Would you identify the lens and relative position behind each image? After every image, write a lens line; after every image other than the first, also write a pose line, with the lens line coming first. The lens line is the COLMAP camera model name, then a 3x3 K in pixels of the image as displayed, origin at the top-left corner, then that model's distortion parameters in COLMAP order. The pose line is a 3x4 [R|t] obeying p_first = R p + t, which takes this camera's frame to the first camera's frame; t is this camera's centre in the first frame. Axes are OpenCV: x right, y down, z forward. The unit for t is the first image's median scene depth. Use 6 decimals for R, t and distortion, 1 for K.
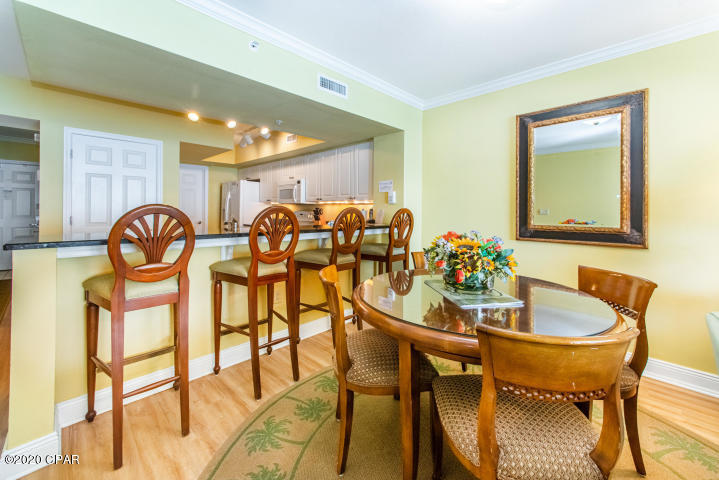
lens RADIAL K [[297.5, 0, 360.6], [0, 297.5, 208.9], [0, 0, 1]] dist [-0.024983, 0.013505]
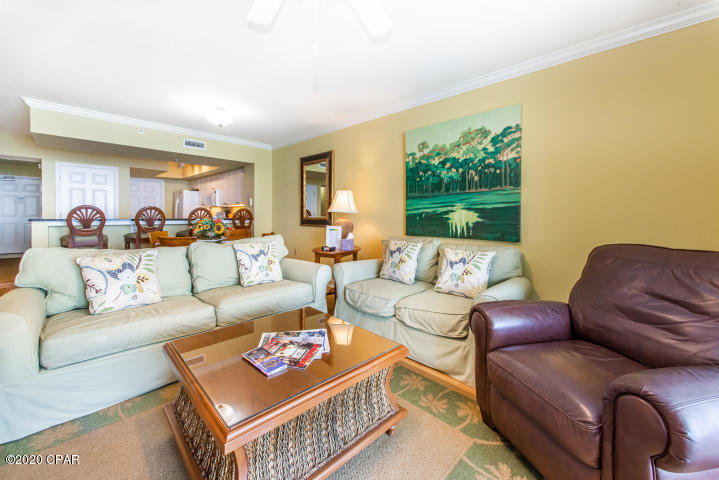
lens RADIAL K [[290.0, 0, 361.8], [0, 290.0, 216.6], [0, 0, 1]] dist [0.000285, 0.000269]
pose [[0.999998, 0.000328, 0.001975, 0.915817], [-0.000355, 0.999906, 0.013724, 0.025751], [-0.001971, -0.013725, 0.999904, -0.828167]]
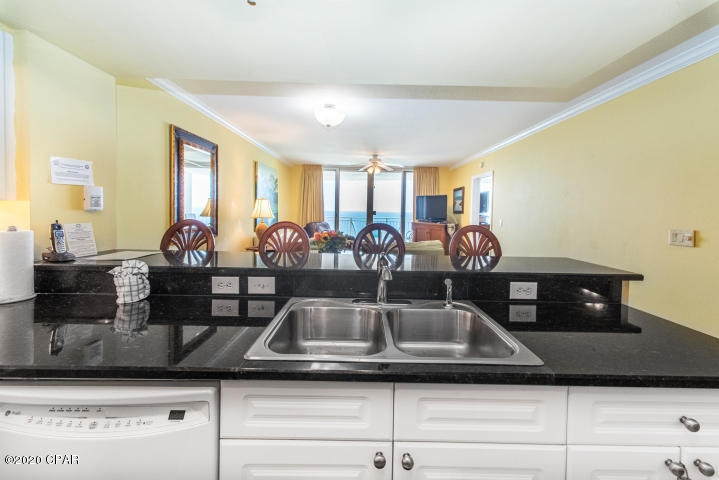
lens RADIAL K [[290.0, 0, 361.8], [0, 290.0, 216.6], [0, 0, 1]] dist [0.000285, 0.000269]
pose [[-0.710750, -0.041498, 0.702220, -0.661428], [-0.027420, 0.999134, 0.031291, -0.049212], [-0.702910, 0.002985, -0.711272, 1.268658]]
